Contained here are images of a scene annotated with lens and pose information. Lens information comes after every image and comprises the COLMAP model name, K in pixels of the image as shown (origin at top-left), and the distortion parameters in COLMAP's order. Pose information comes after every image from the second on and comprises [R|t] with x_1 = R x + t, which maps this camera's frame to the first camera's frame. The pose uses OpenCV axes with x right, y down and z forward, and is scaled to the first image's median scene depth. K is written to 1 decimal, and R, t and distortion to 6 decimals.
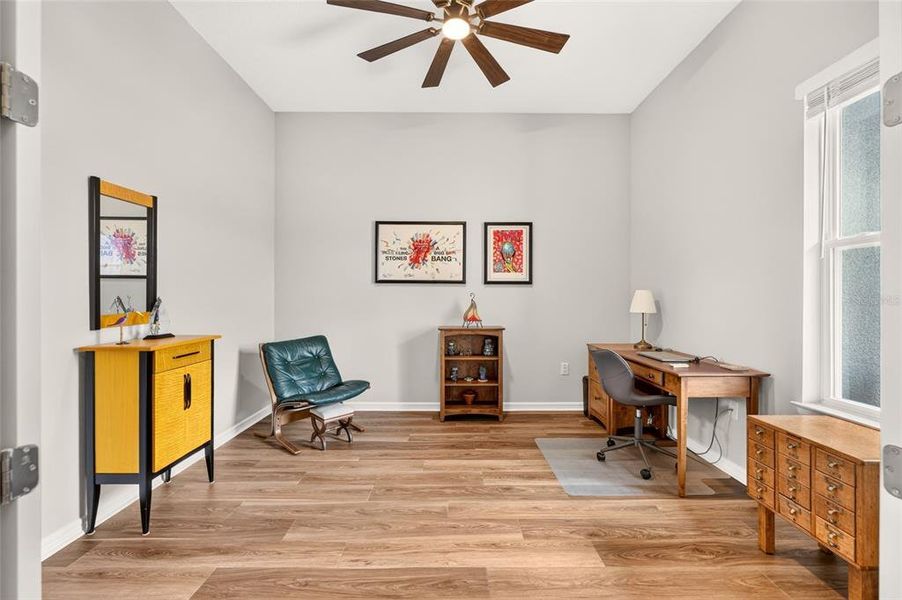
lens RADIAL K [[361.8, 0, 451.1], [0, 361.8, 298.3], [0, 0, 1]] dist [-0.003098, 0.000743]
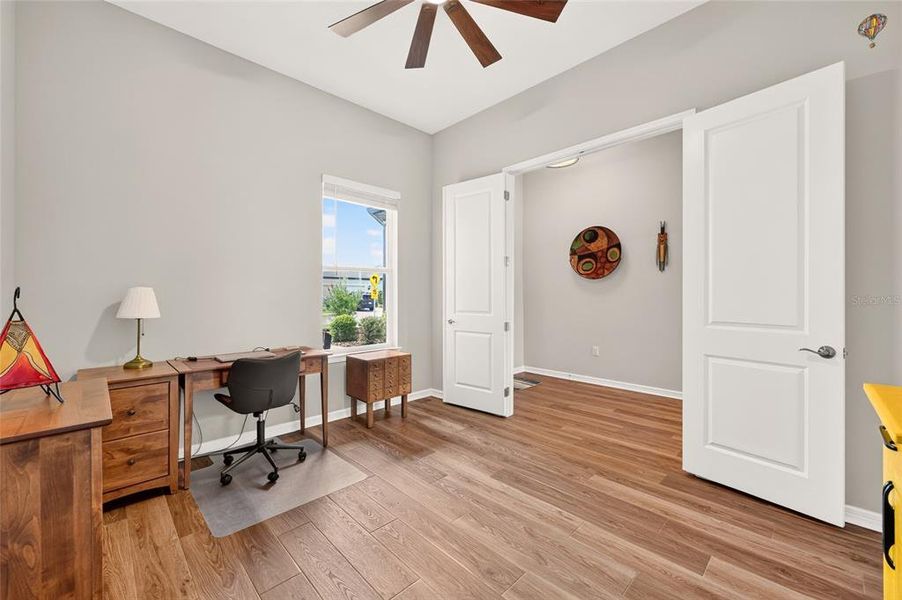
lens RADIAL K [[361.8, 0, 448.3], [0, 361.8, 297.0], [0, 0, 1]] dist [-0.003098, 0.000743]
pose [[-0.699034, -0.005785, 0.715065, -0.770243], [-0.001995, 0.999979, 0.006140, -0.017641], [-0.715085, 0.002865, -0.699031, 1.942610]]
